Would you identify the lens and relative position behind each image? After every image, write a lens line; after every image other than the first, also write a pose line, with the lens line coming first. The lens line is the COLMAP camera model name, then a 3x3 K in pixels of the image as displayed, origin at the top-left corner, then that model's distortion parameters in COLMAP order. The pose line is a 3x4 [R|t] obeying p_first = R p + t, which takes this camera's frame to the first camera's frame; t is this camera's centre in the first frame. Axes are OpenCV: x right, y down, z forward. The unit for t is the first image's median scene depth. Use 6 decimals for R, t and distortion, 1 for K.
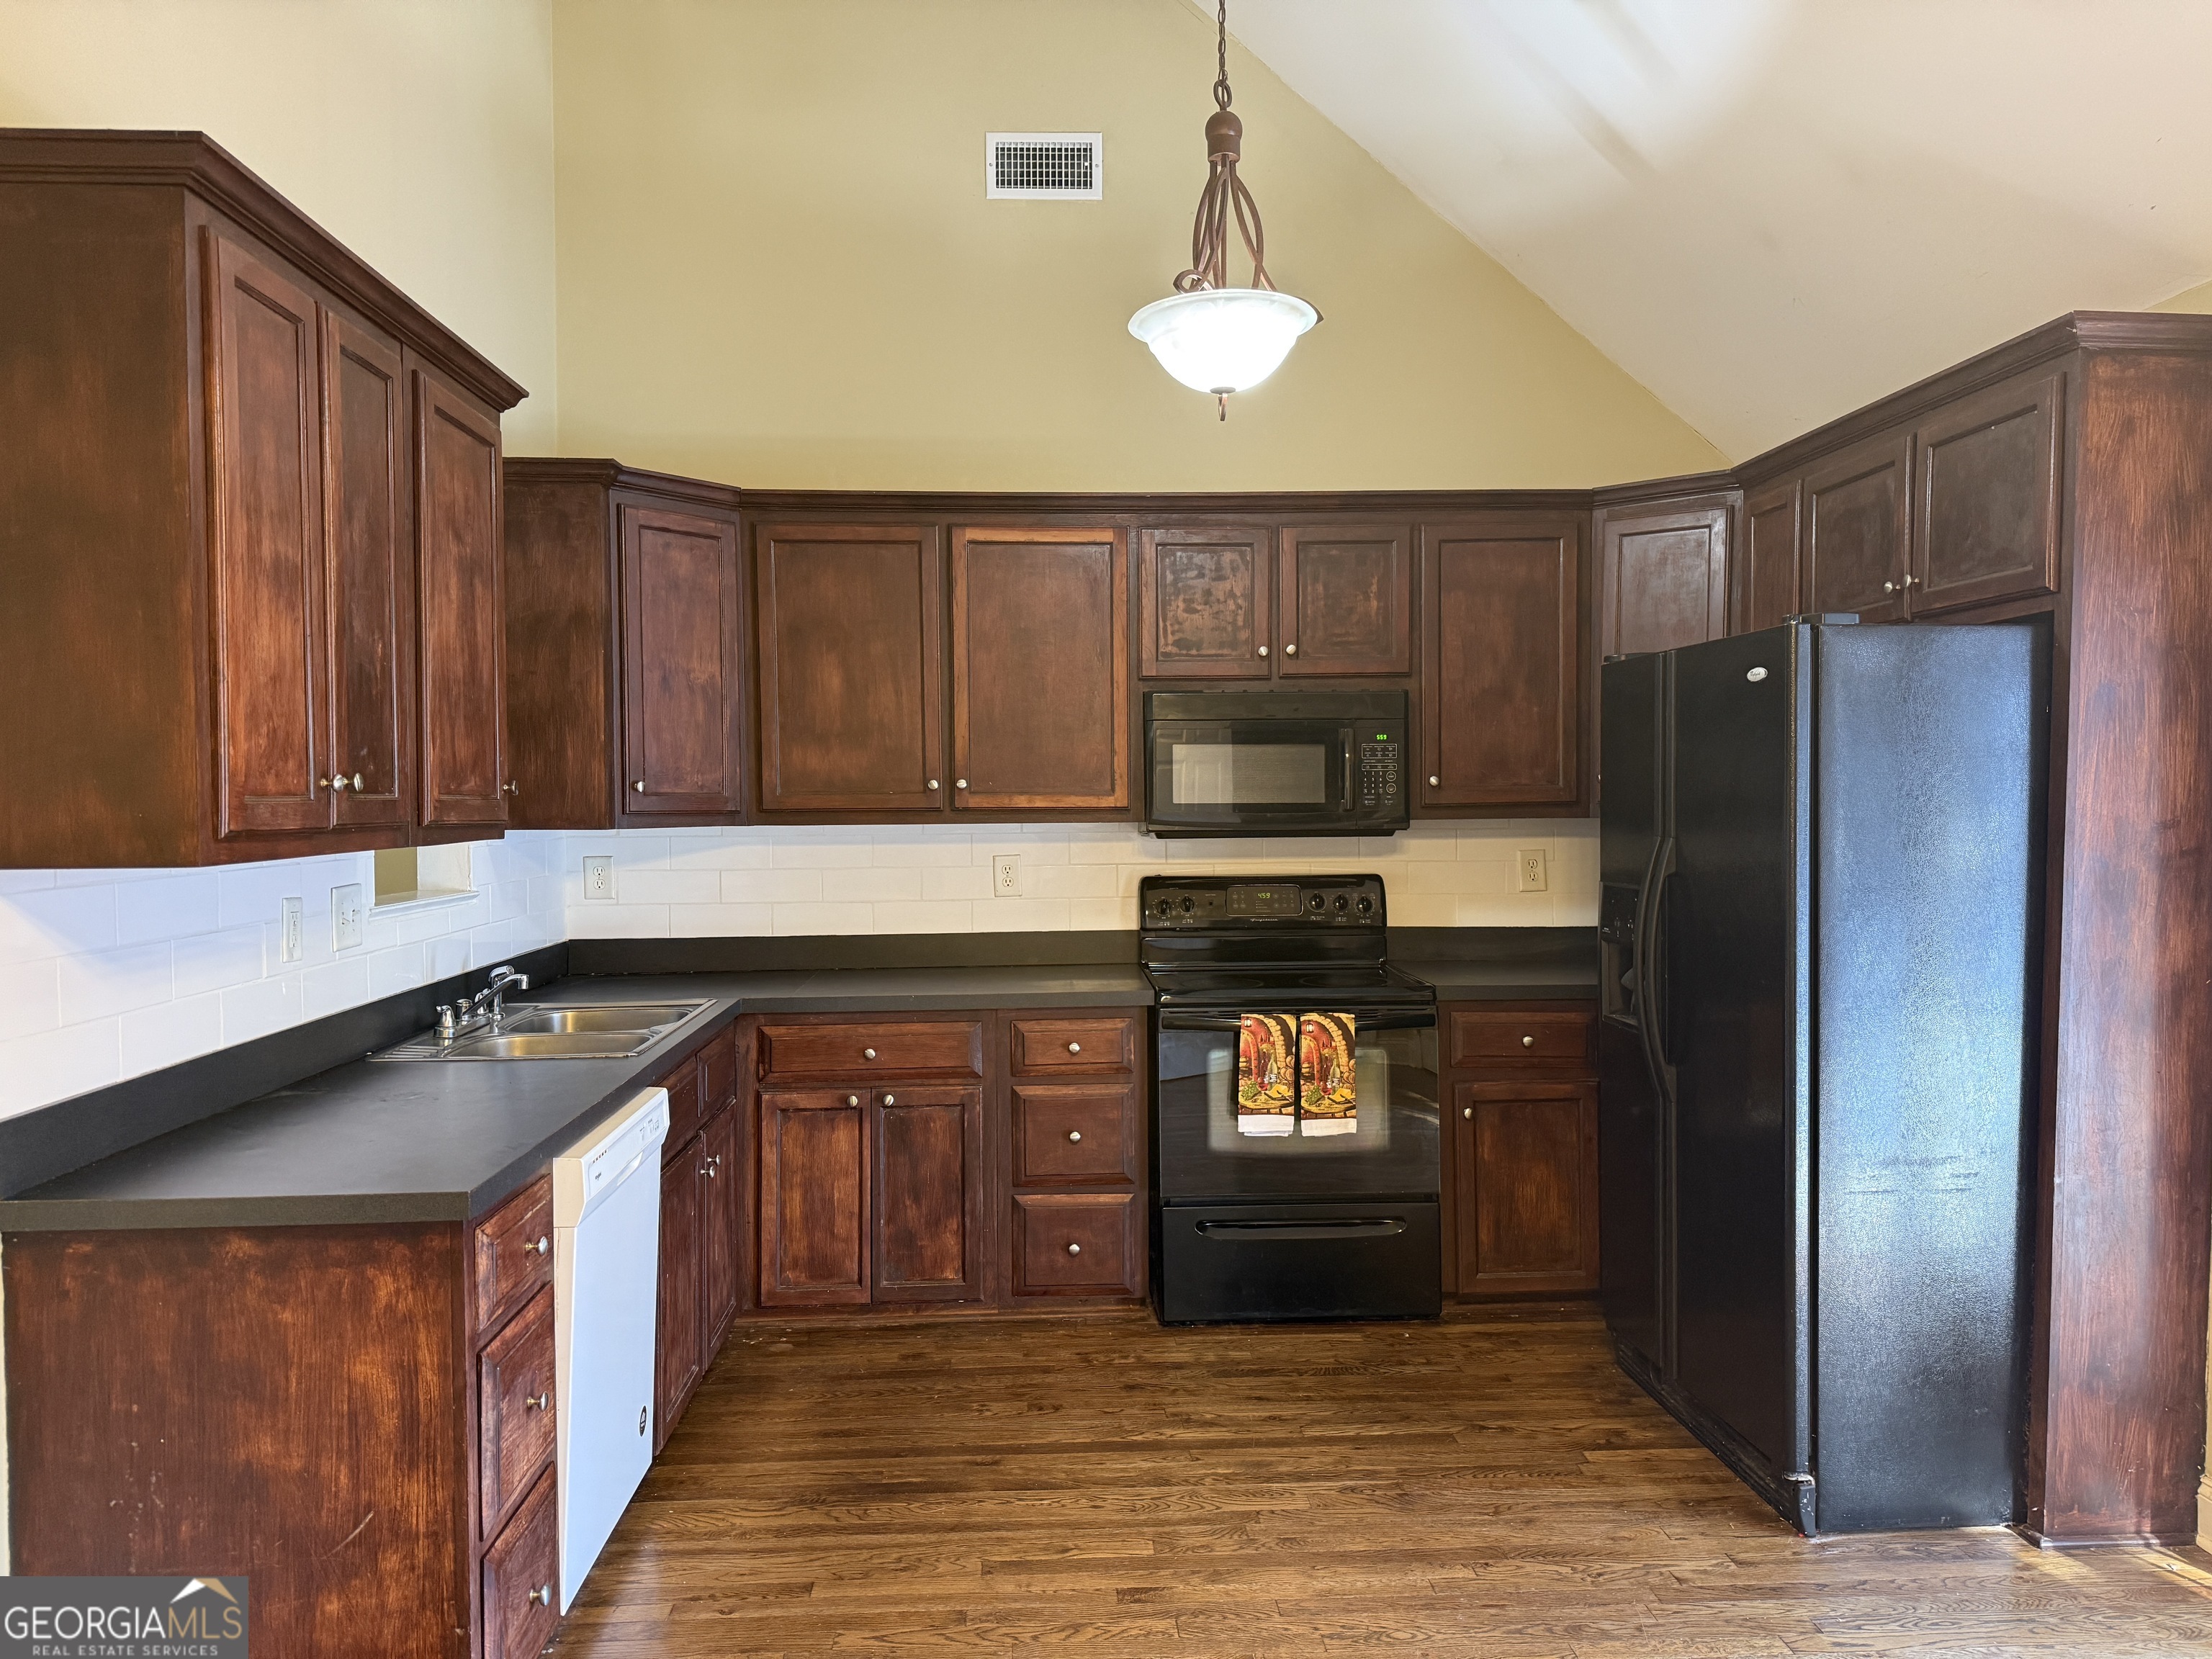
lens RADIAL K [[1547.6, 0, 1106.0], [0, 1547.6, 829.5], [0, 0, 1]] dist [0.170528, -0.225255]
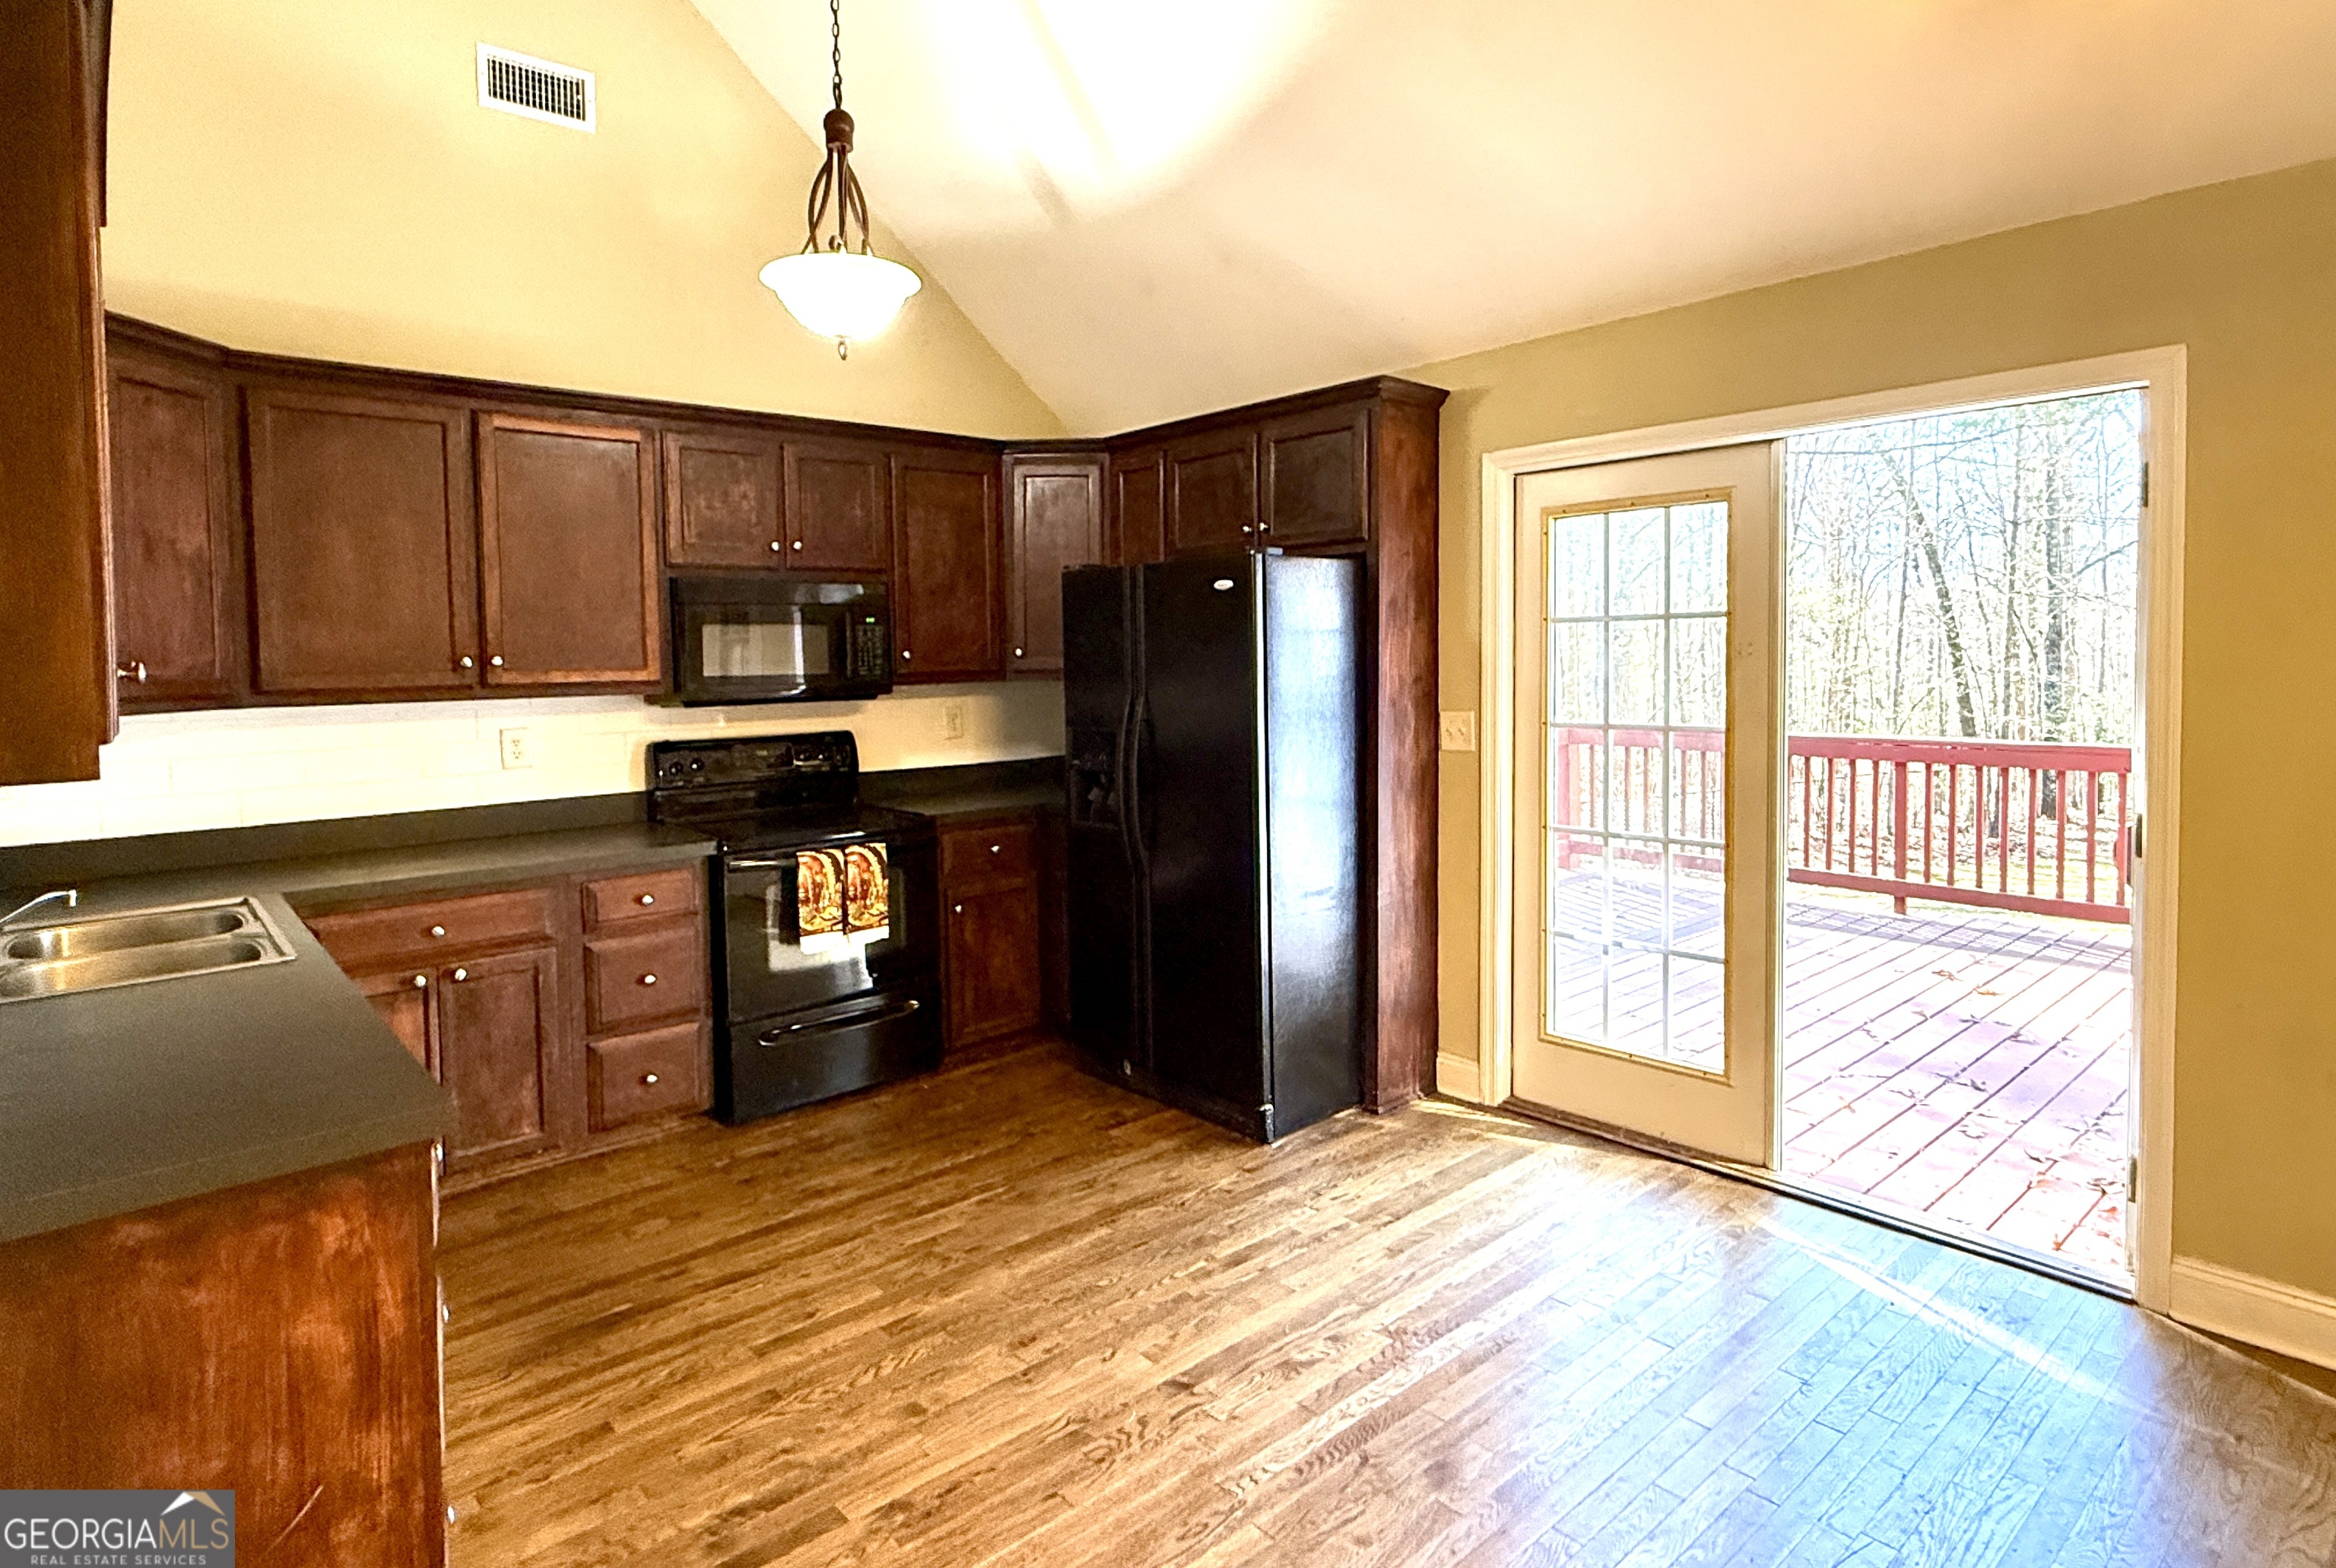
lens RADIAL K [[1235.6, 0, 1163.3], [0, 1235.6, 691.9], [0, 0, 1]] dist [0.017960, 0.000123]
pose [[0.792528, -0.025966, 0.609283, -0.265586], [0.024634, 0.999641, 0.010559, -0.007414], [-0.609338, 0.006641, 0.792883, 0.079741]]
